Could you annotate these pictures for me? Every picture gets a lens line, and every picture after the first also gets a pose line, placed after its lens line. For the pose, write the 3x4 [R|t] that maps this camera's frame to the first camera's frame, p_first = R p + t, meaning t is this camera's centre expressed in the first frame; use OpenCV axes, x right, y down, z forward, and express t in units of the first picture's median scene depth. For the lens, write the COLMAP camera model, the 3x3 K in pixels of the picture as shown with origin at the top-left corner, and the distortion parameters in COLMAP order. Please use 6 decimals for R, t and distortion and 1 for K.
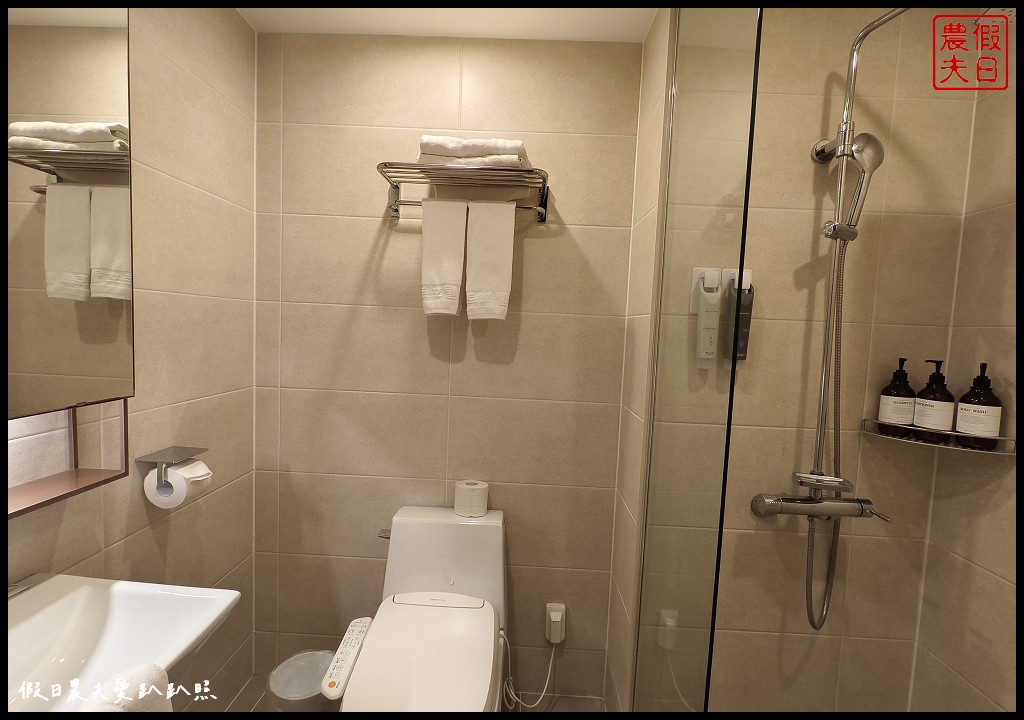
lens RADIAL K [[472.0, 0, 512.0], [0, 472.0, 360.0], [0, 0, 1]] dist [0.009318, -0.000955]
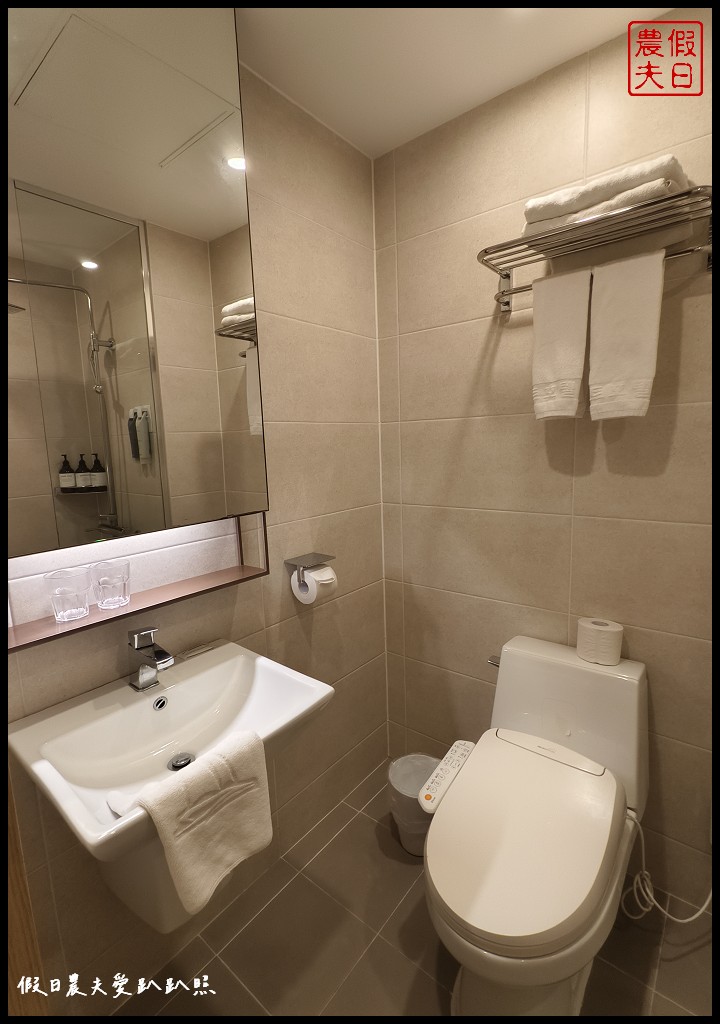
lens RADIAL K [[472.0, 0, 360.0], [0, 472.0, 512.0], [0, 0, 1]] dist [0.009318, -0.000955]
pose [[0.793787, 0.018689, -0.607909, 0.083616], [0.027405, 0.997413, 0.066448, 0.003929], [0.607578, -0.069405, 0.791222, 0.117915]]
